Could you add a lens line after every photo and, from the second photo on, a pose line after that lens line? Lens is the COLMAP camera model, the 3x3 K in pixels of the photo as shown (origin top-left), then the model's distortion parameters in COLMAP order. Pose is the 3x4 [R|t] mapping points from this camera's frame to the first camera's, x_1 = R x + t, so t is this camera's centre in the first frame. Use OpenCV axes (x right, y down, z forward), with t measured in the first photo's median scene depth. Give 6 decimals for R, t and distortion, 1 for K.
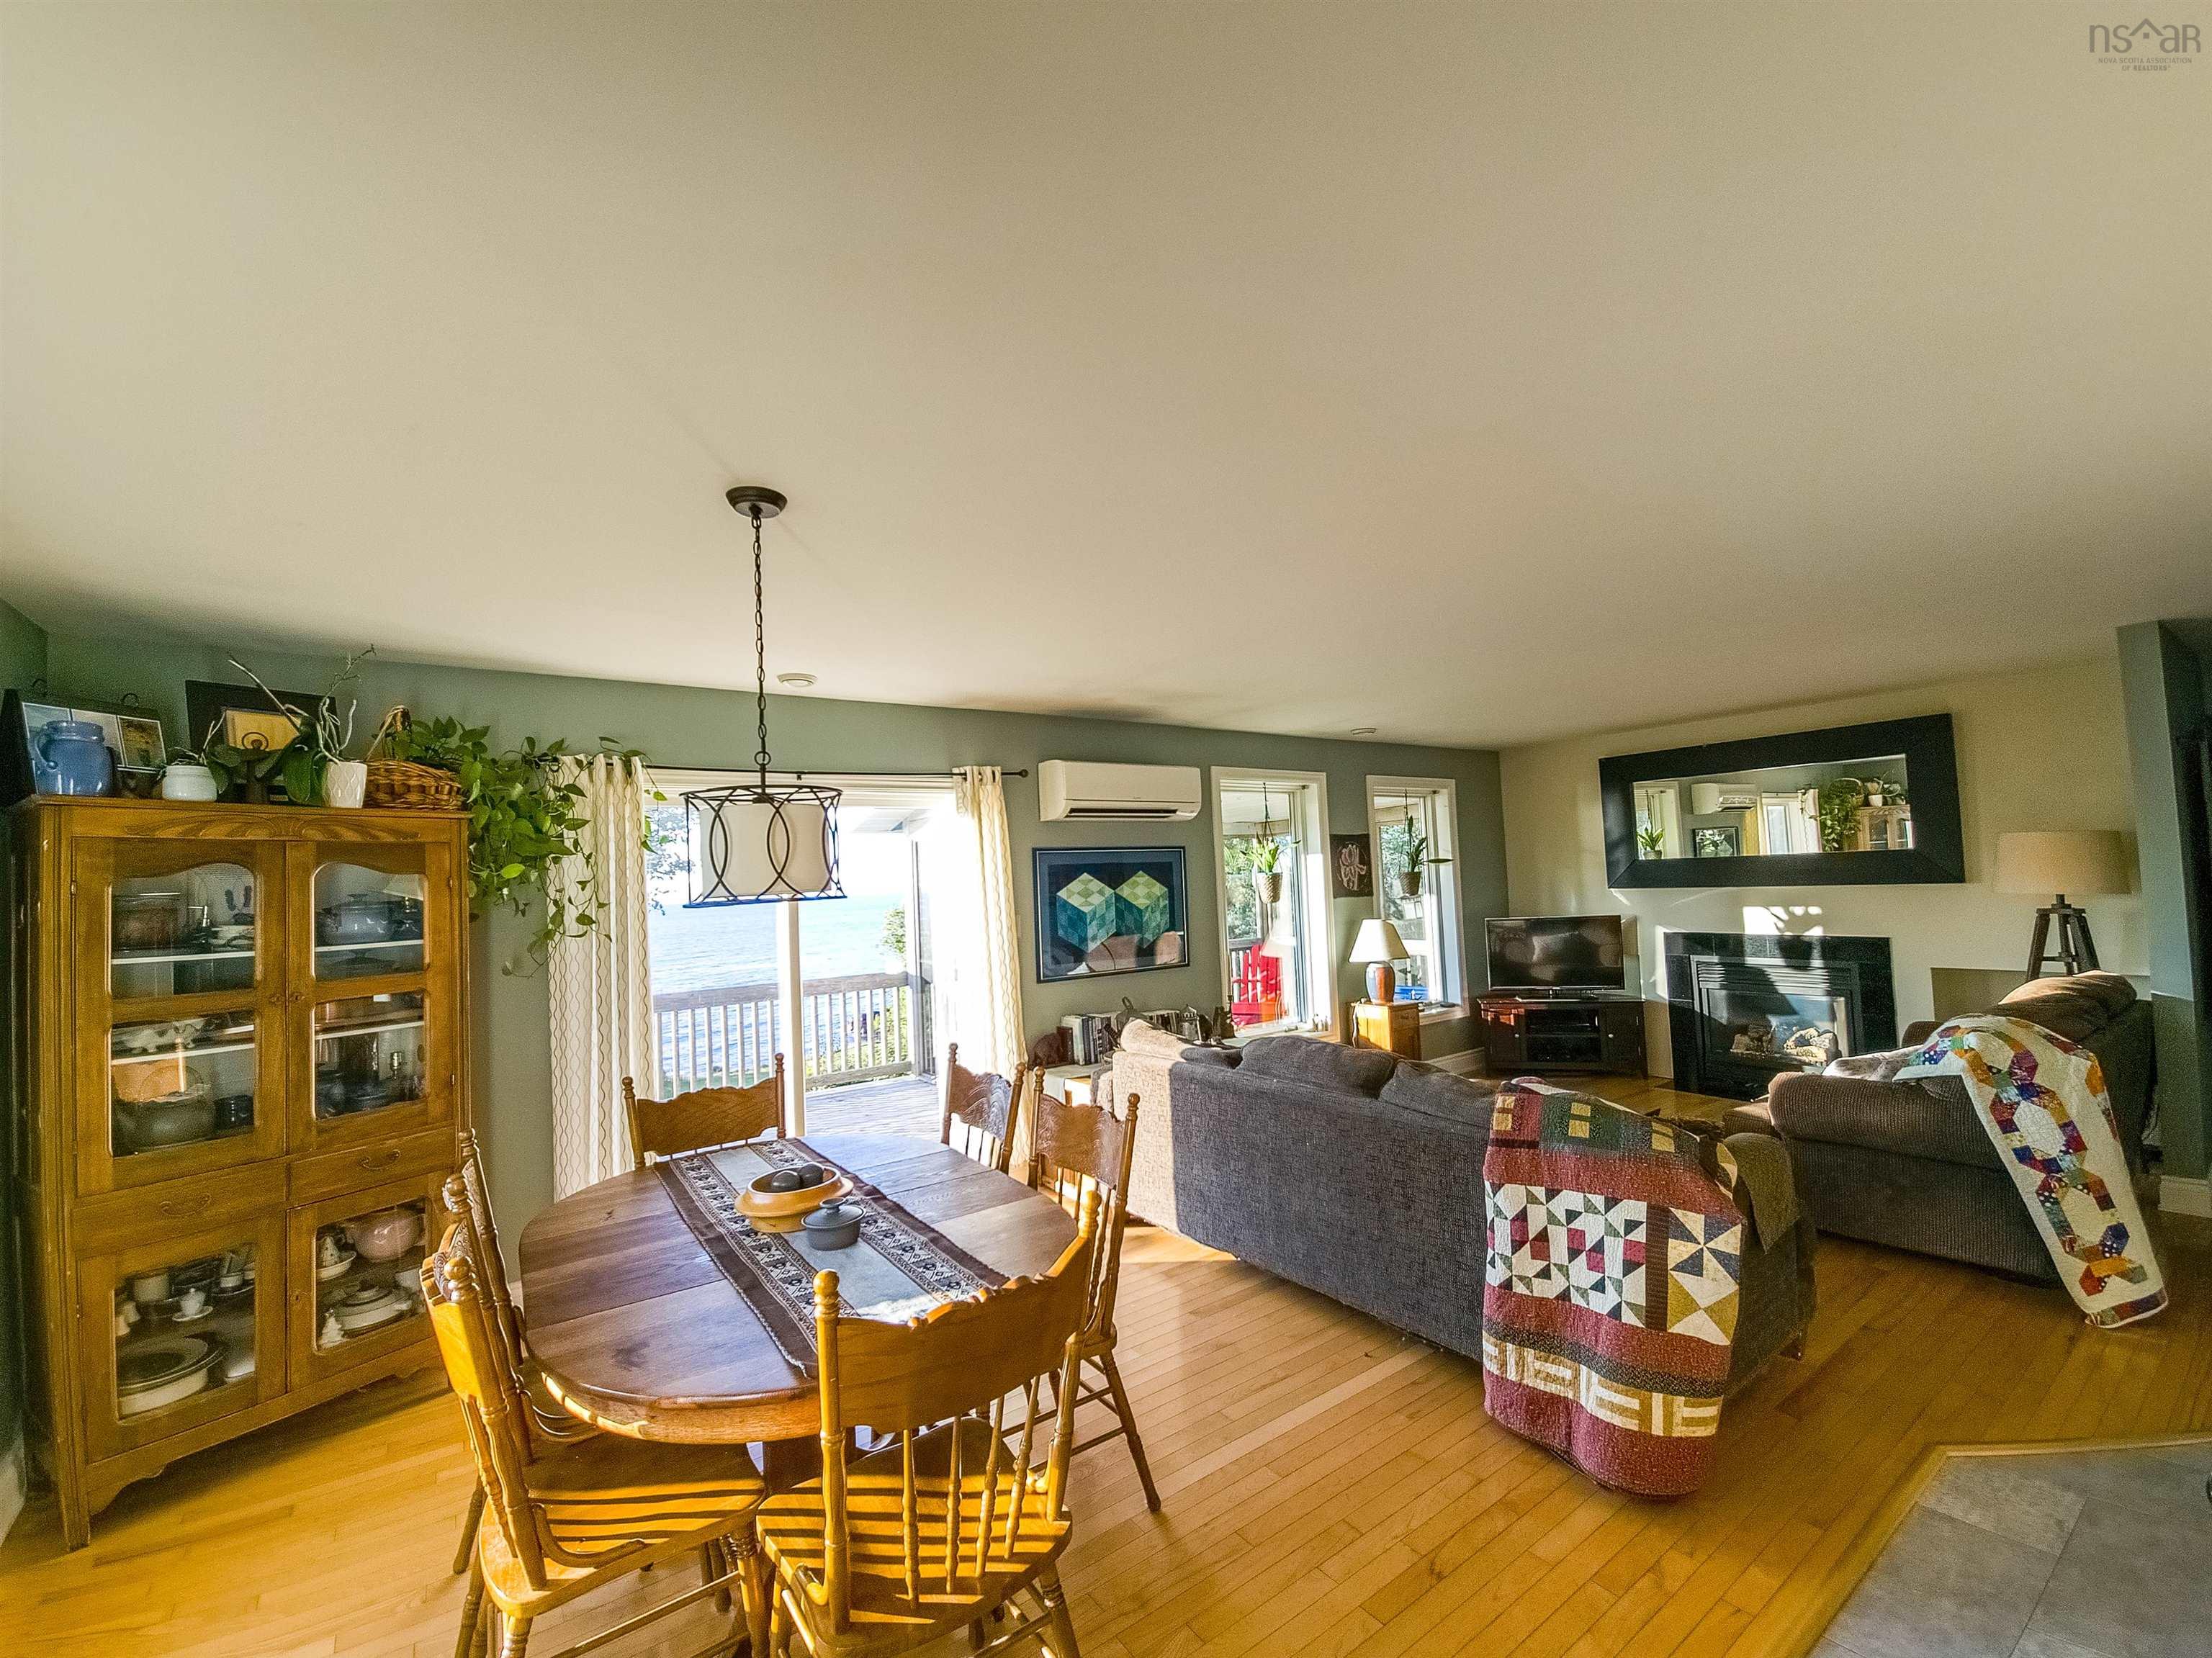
lens RADIAL K [[914.5, 0, 1105.4], [0, 914.5, 837.9], [0, 0, 1]] dist [0.012204, -0.000303]
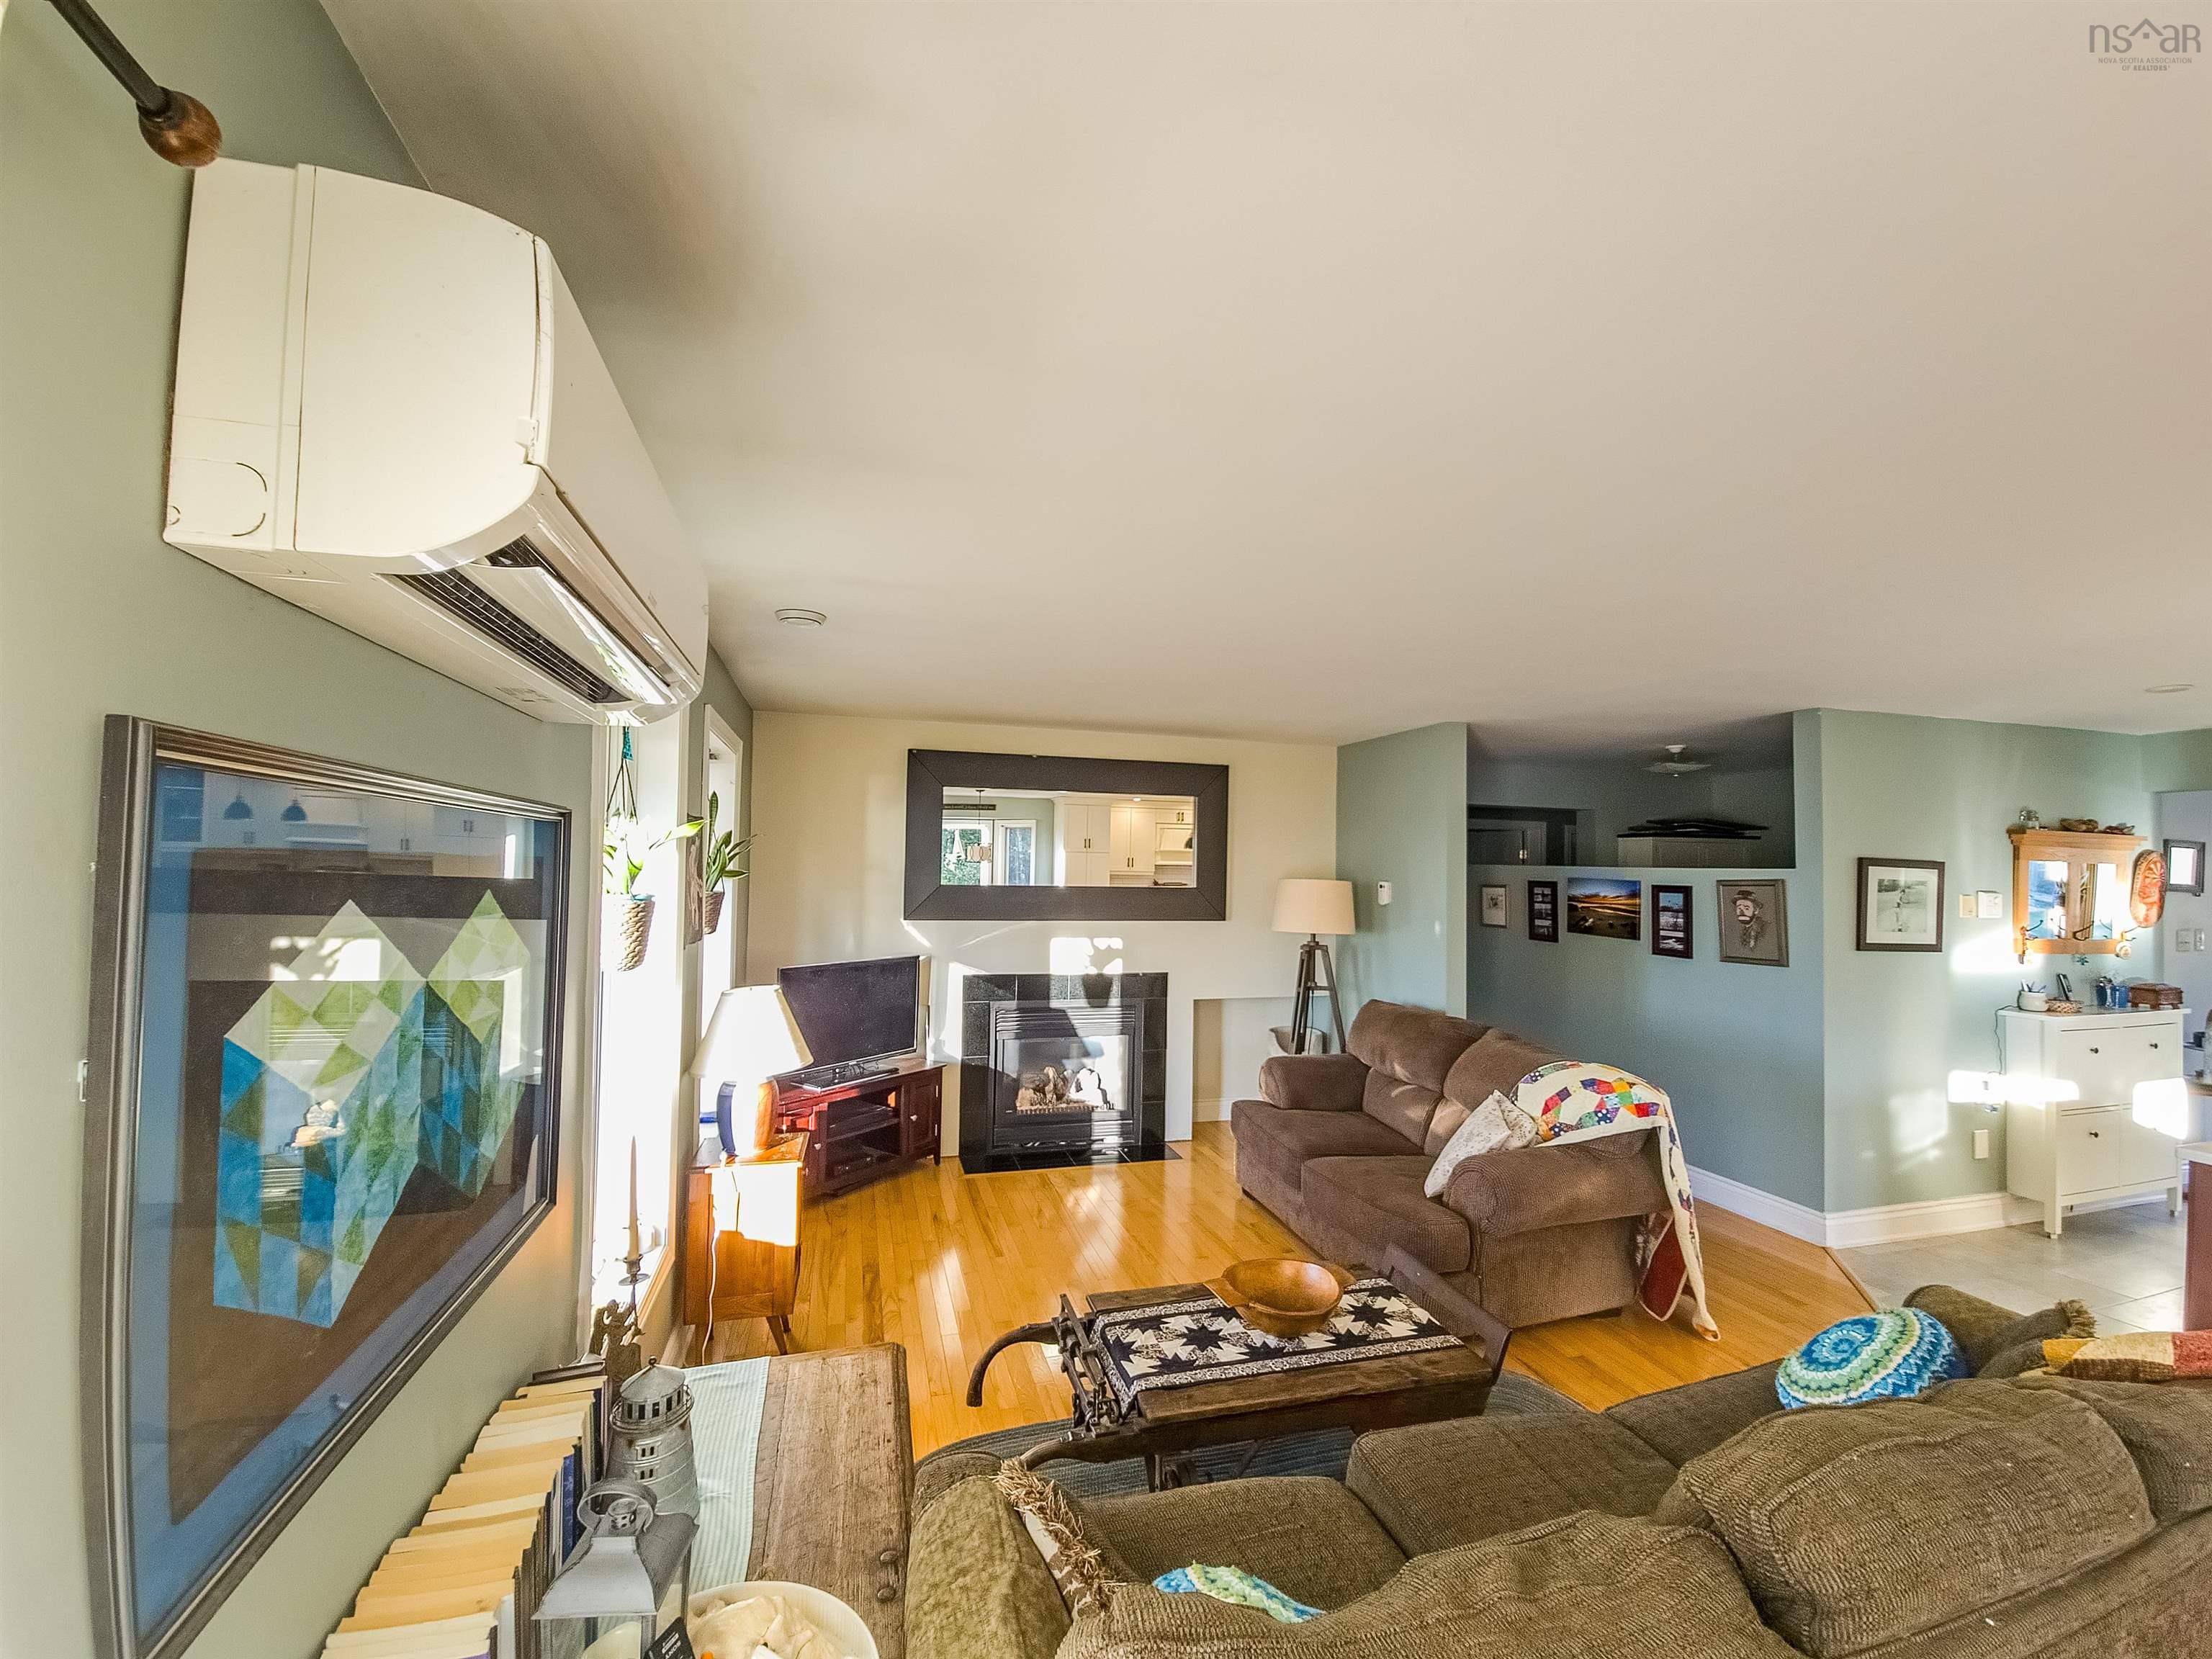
lens RADIAL K [[914.6, 0, 1112.7], [0, 914.6, 841.7], [0, 0, 1]] dist [0.012204, -0.000303]
pose [[0.324776, 0.075992, 0.942733, -0.121750], [-0.073520, 0.995779, -0.054940, 0.020698], [-0.942929, -0.051466, 0.328992, 0.638438]]
